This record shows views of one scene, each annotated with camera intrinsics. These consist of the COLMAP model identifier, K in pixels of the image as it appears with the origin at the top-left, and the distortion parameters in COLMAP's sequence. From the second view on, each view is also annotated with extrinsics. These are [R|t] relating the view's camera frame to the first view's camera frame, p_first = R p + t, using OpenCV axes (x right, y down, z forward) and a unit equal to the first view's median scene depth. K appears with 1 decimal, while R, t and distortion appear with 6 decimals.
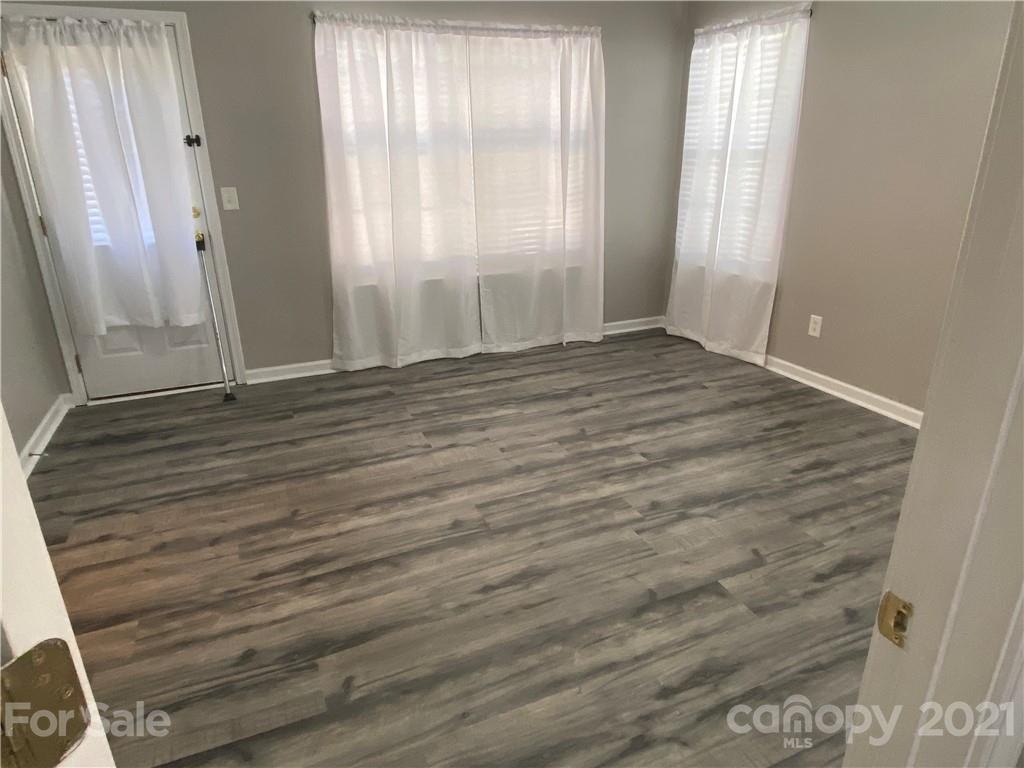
lens RADIAL K [[629.5, 0, 512.0], [0, 629.5, 384.0], [0, 0, 1]] dist [0.072771, -0.055893]
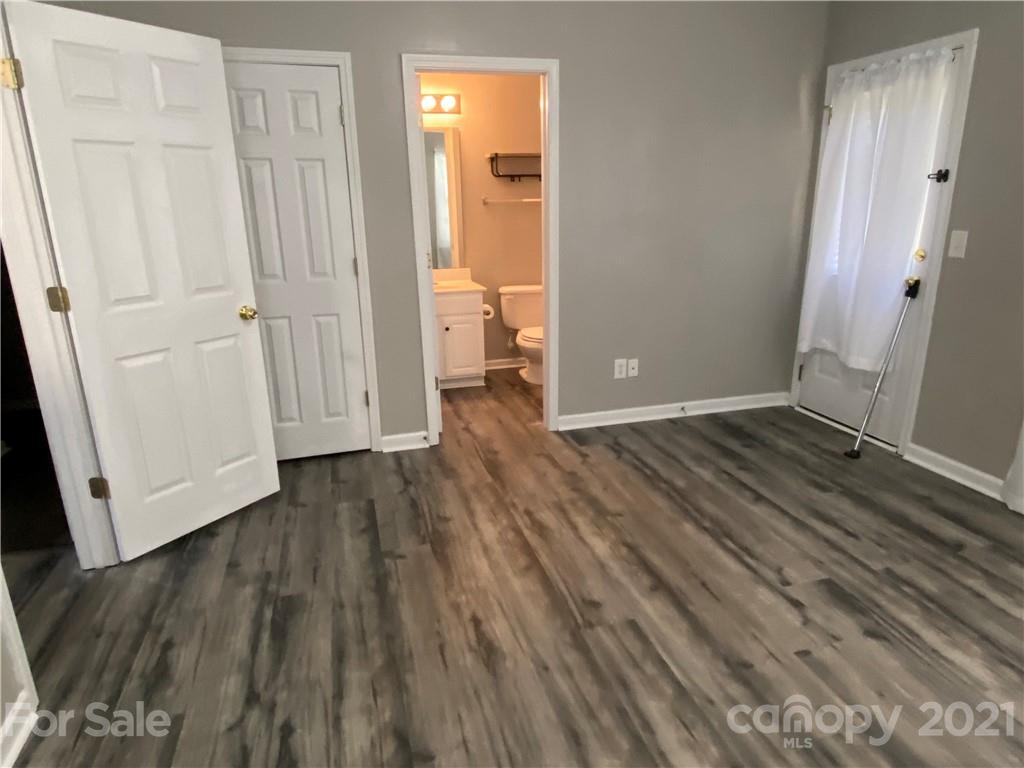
lens RADIAL K [[629.5, 0, 512.0], [0, 629.5, 384.0], [0, 0, 1]] dist [0.072771, -0.055893]
pose [[-0.130184, 0.294877, -0.946625, 0.562124], [-0.326107, 0.888896, 0.321742, -0.251582], [0.936326, 0.350587, -0.019559, 0.658405]]
